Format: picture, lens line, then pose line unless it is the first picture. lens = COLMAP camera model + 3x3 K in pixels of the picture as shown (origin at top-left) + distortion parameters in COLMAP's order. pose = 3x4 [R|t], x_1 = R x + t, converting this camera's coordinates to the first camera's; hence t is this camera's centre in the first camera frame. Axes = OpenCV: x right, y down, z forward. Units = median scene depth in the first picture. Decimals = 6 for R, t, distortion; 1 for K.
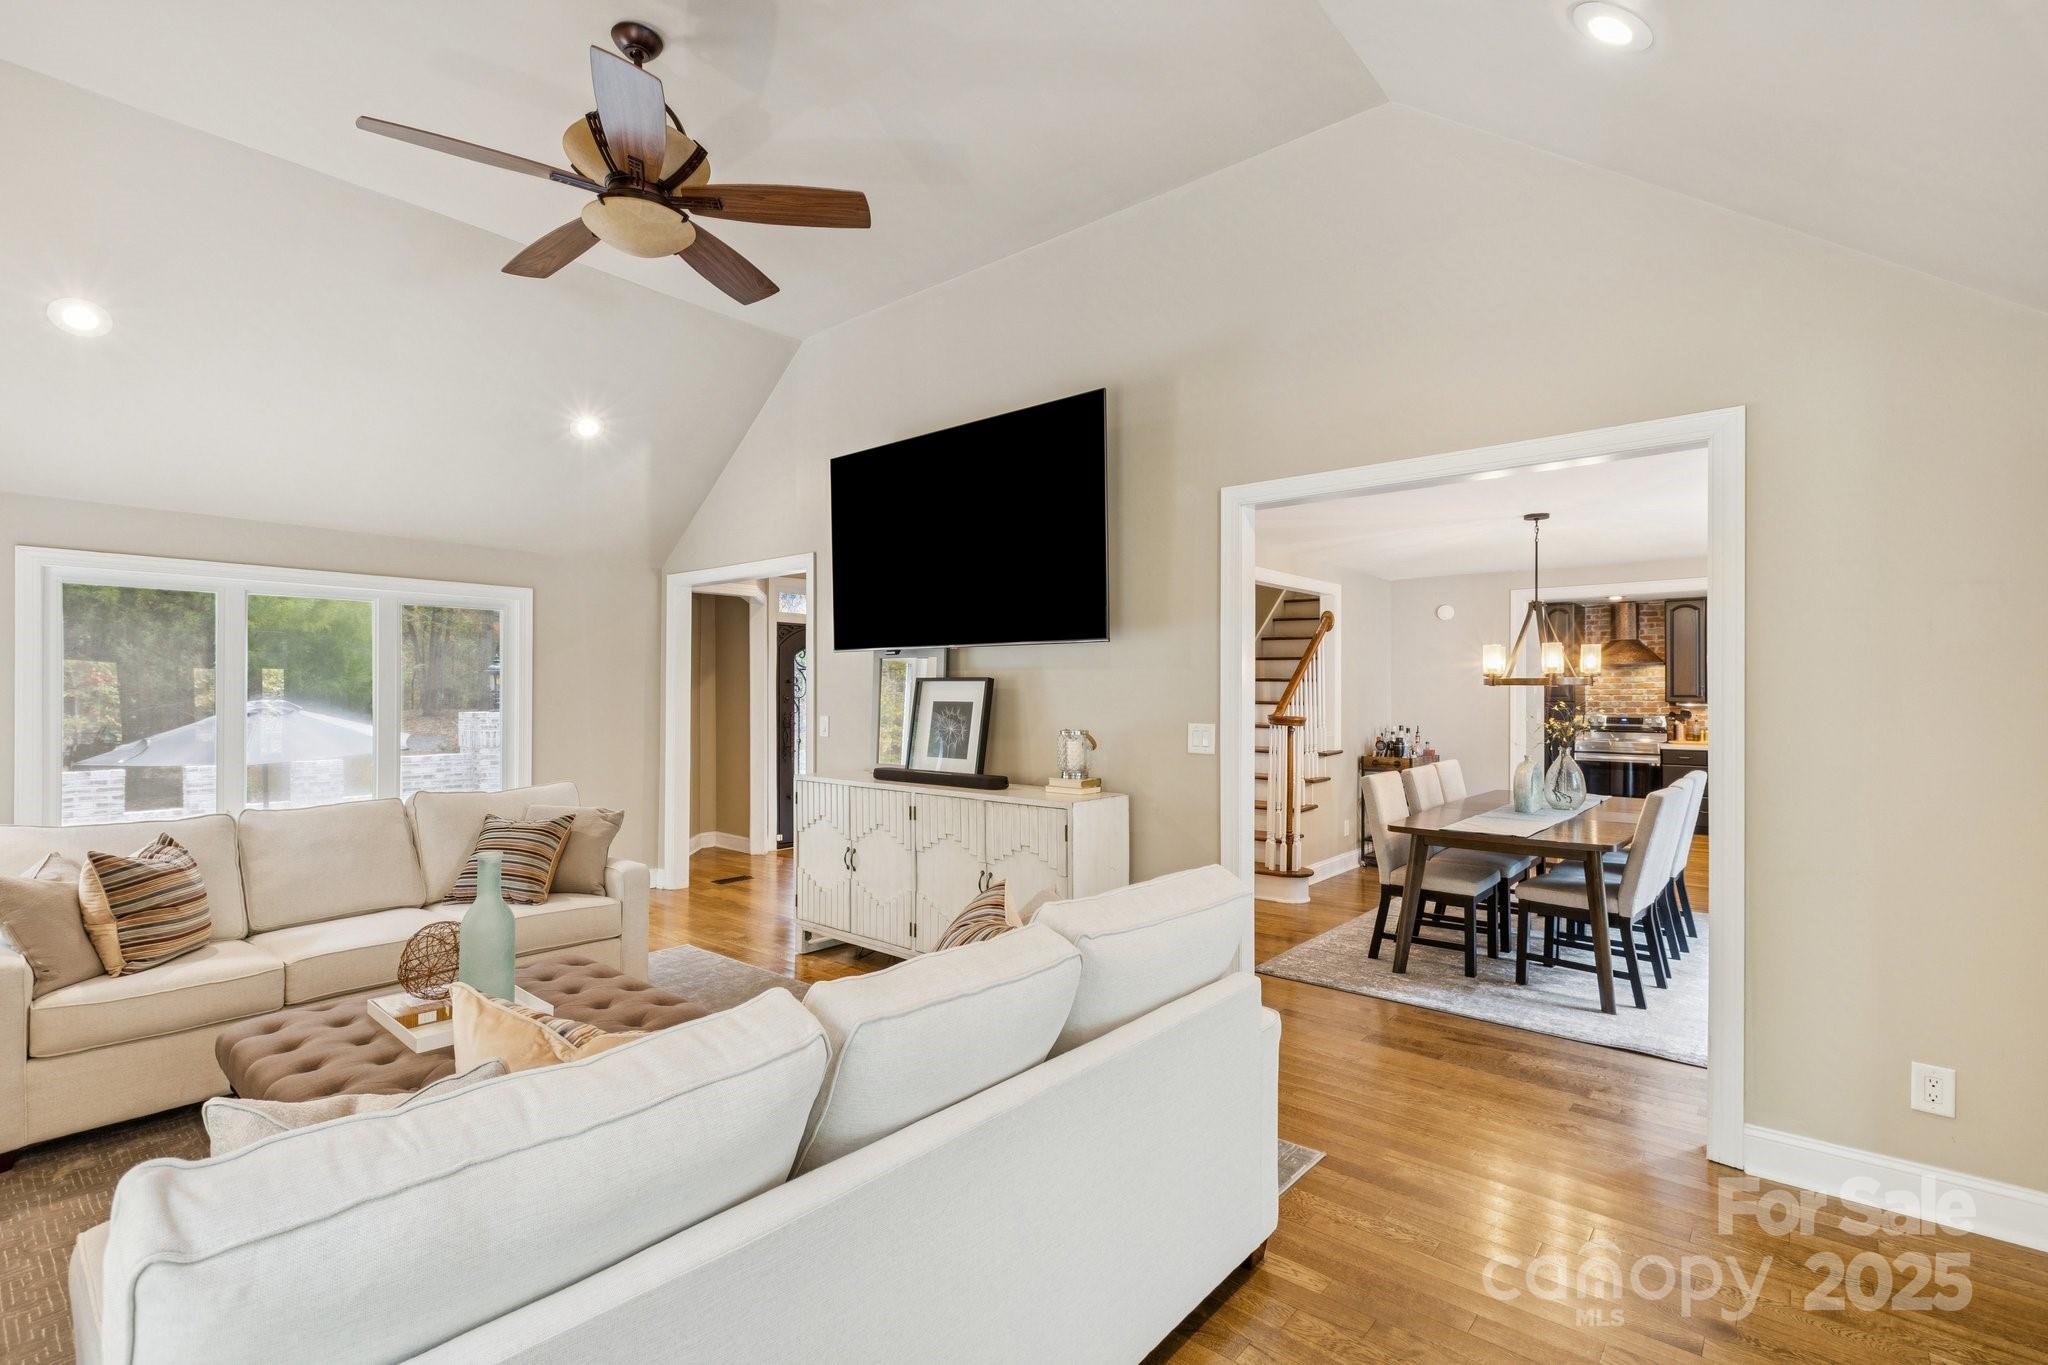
lens RADIAL K [[946.3, 0, 1004.4], [0, 946.3, 692.4], [0, 0, 1]] dist [0.004476, 0.000070]
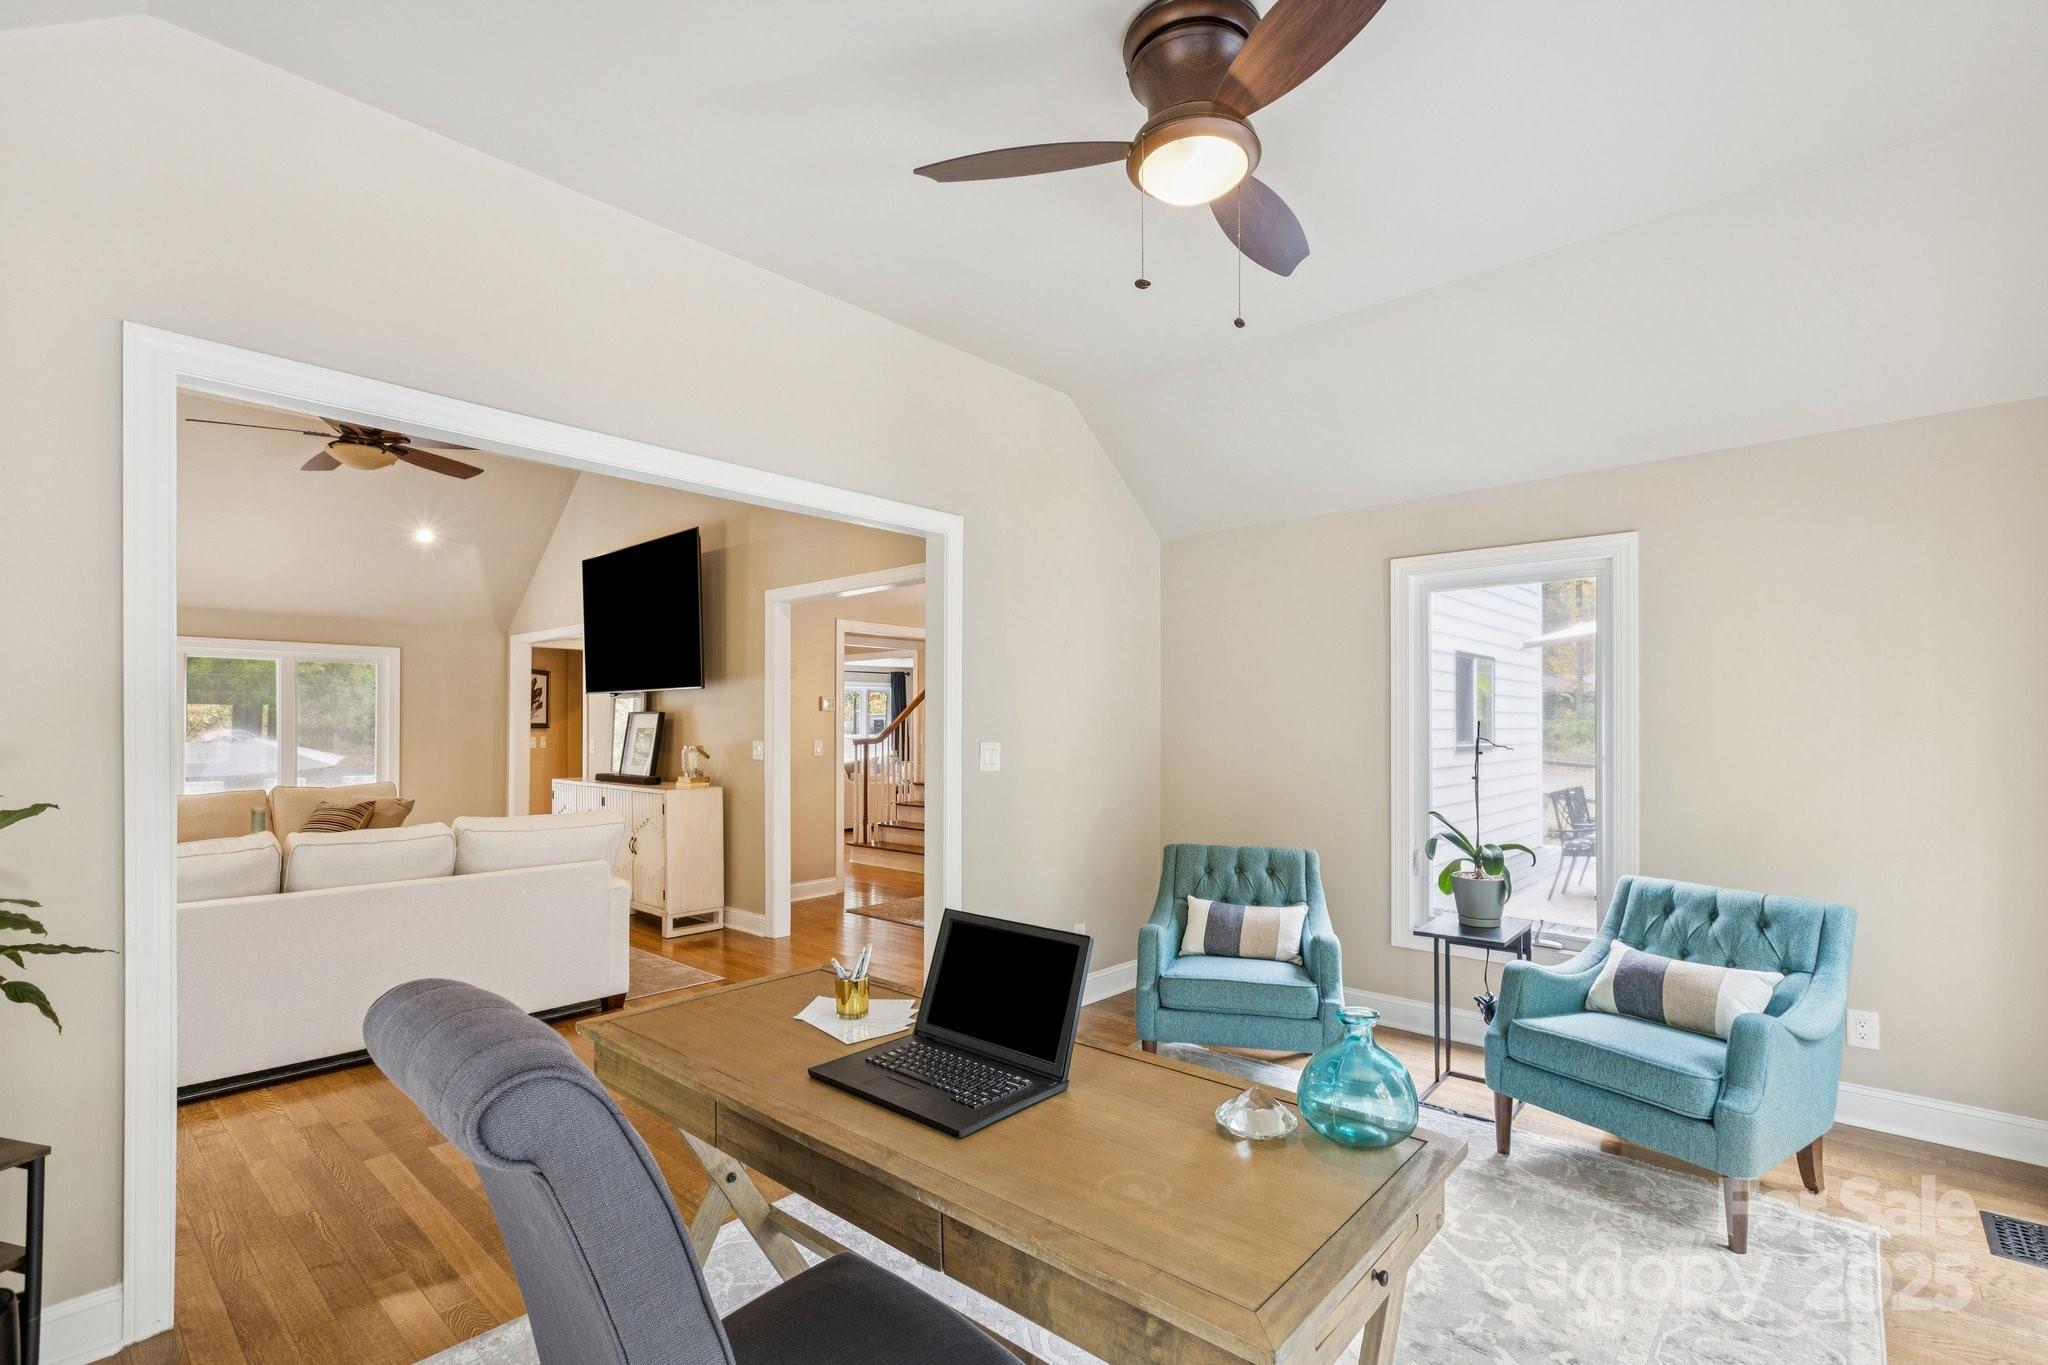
lens RADIAL K [[946.3, 0, 991.5], [0, 946.3, 726.2], [0, 0, 1]] dist [0.004476, 0.000070]
pose [[0.999576, -0.004521, -0.028772, 0.523604], [0.004627, 0.999983, 0.003632, 0.004163], [0.028755, -0.003764, 0.999579, -0.458088]]
